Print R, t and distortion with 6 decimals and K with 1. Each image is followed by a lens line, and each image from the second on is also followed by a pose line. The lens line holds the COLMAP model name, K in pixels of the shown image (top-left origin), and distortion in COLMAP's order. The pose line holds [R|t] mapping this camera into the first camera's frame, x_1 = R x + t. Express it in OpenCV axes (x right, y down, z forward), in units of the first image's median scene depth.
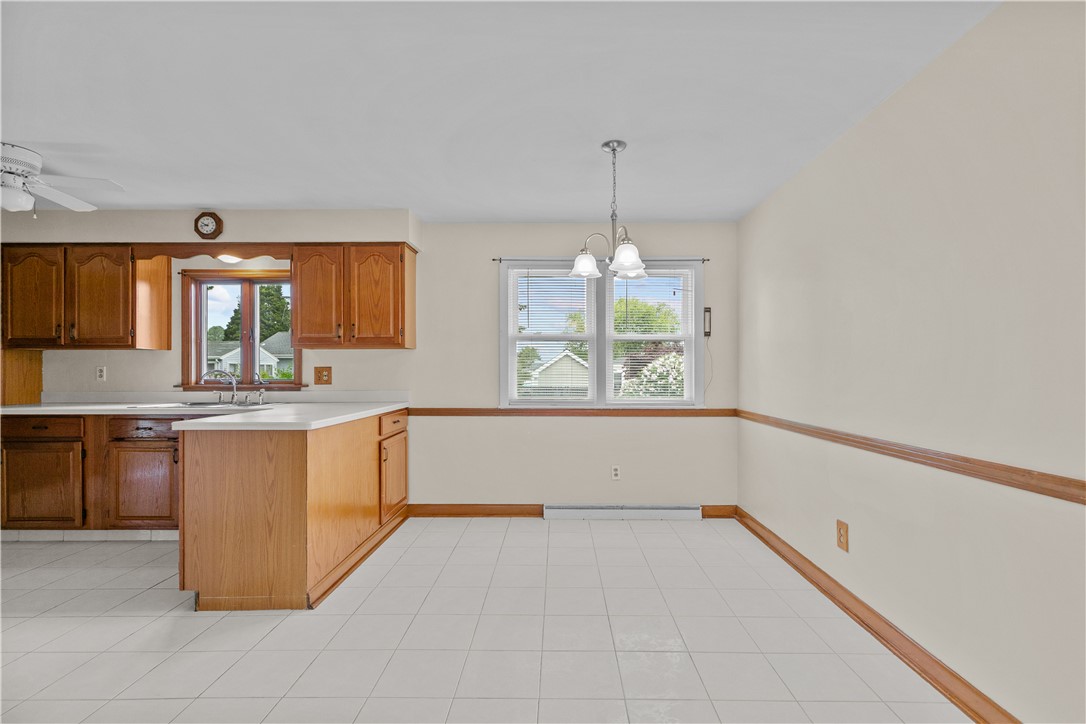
lens RADIAL K [[490.1, 0, 549.0], [0, 490.1, 381.9], [0, 0, 1]] dist [-0.000282, 0.000503]
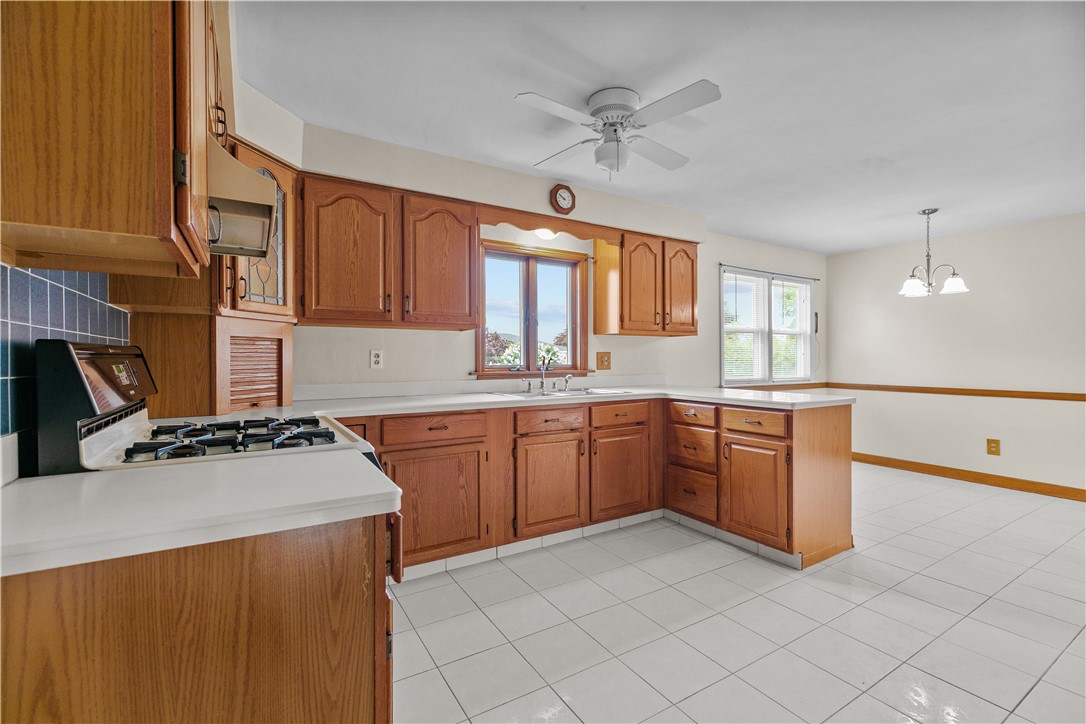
lens RADIAL K [[490.1, 0, 548.2], [0, 490.1, 360.9], [0, 0, 1]] dist [-0.000282, 0.000503]
pose [[0.845964, -0.003431, 0.533229, -1.124148], [0.013428, 0.999799, -0.014871, 0.000846], [-0.533071, 0.019741, 0.845840, 0.217596]]
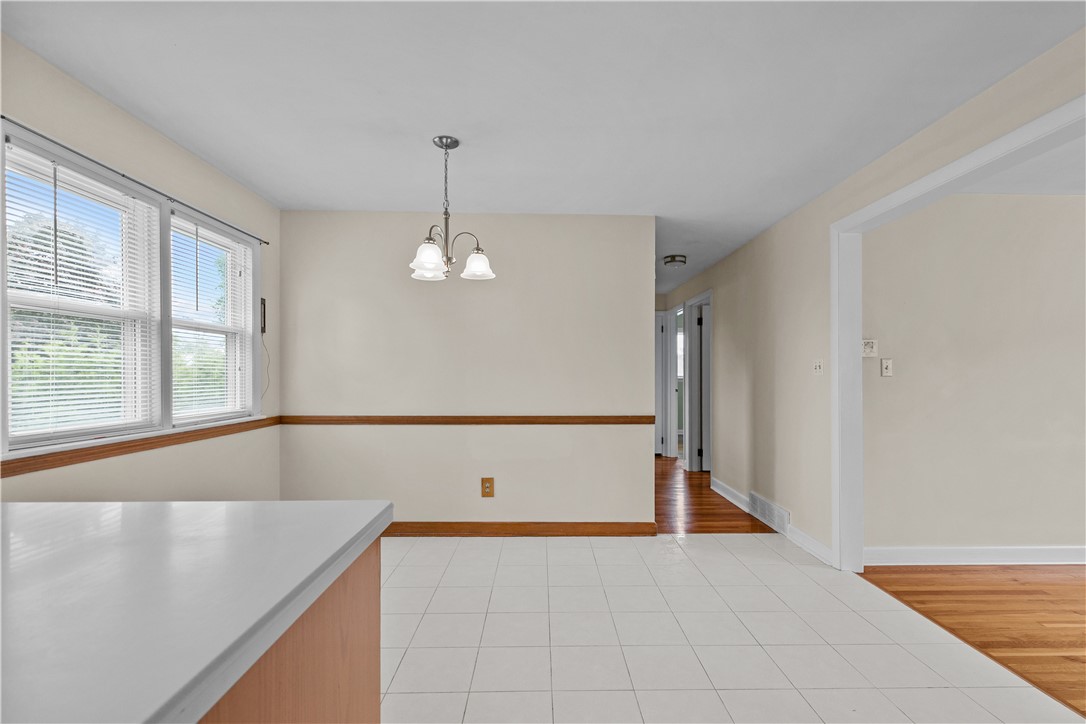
lens RADIAL K [[490.1, 0, 546.4], [0, 490.1, 372.1], [0, 0, 1]] dist [-0.000282, 0.000503]
pose [[-0.022408, 0.002854, 0.999745, -0.545500], [0.022717, 0.999739, -0.002345, -0.011860], [-0.999491, 0.022659, -0.022467, 0.546122]]
